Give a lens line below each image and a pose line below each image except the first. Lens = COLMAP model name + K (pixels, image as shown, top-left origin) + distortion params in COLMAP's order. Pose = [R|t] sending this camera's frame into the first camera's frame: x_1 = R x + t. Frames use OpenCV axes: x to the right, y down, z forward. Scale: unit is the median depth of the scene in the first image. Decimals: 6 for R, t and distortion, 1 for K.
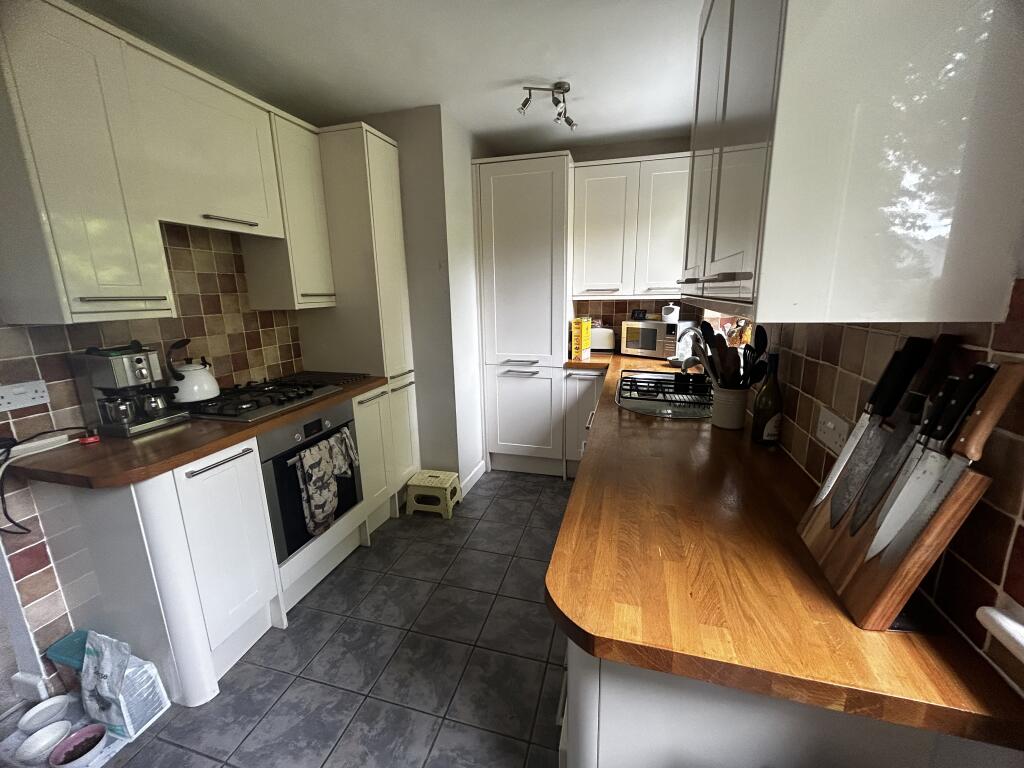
lens RADIAL K [[415.2, 0, 511.7], [0, 415.2, 383.6], [0, 0, 1]] dist [0.001667, 0.000984]
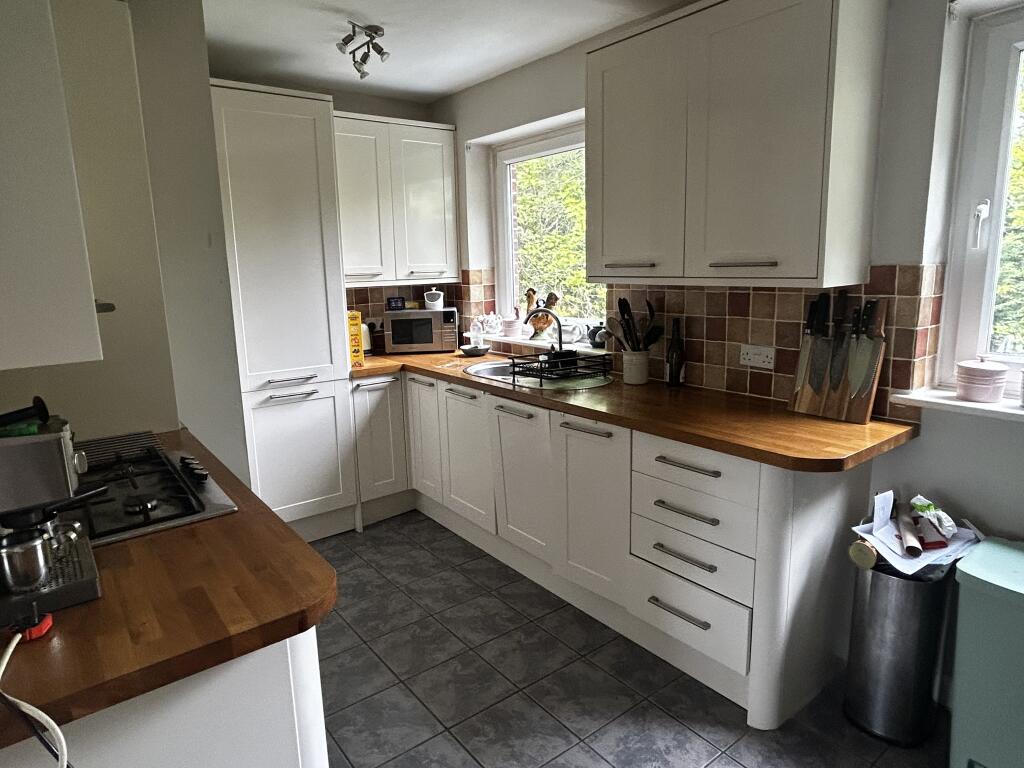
lens RADIAL K [[629.9, 0, 510.6], [0, 629.9, 379.0], [0, 0, 1]] dist [0.005288, -0.004143]
pose [[0.594741, -0.147628, 0.790247, -0.660881], [0.191257, 0.980754, 0.039276, -0.029826], [-0.780836, 0.127781, 0.611529, 0.094403]]
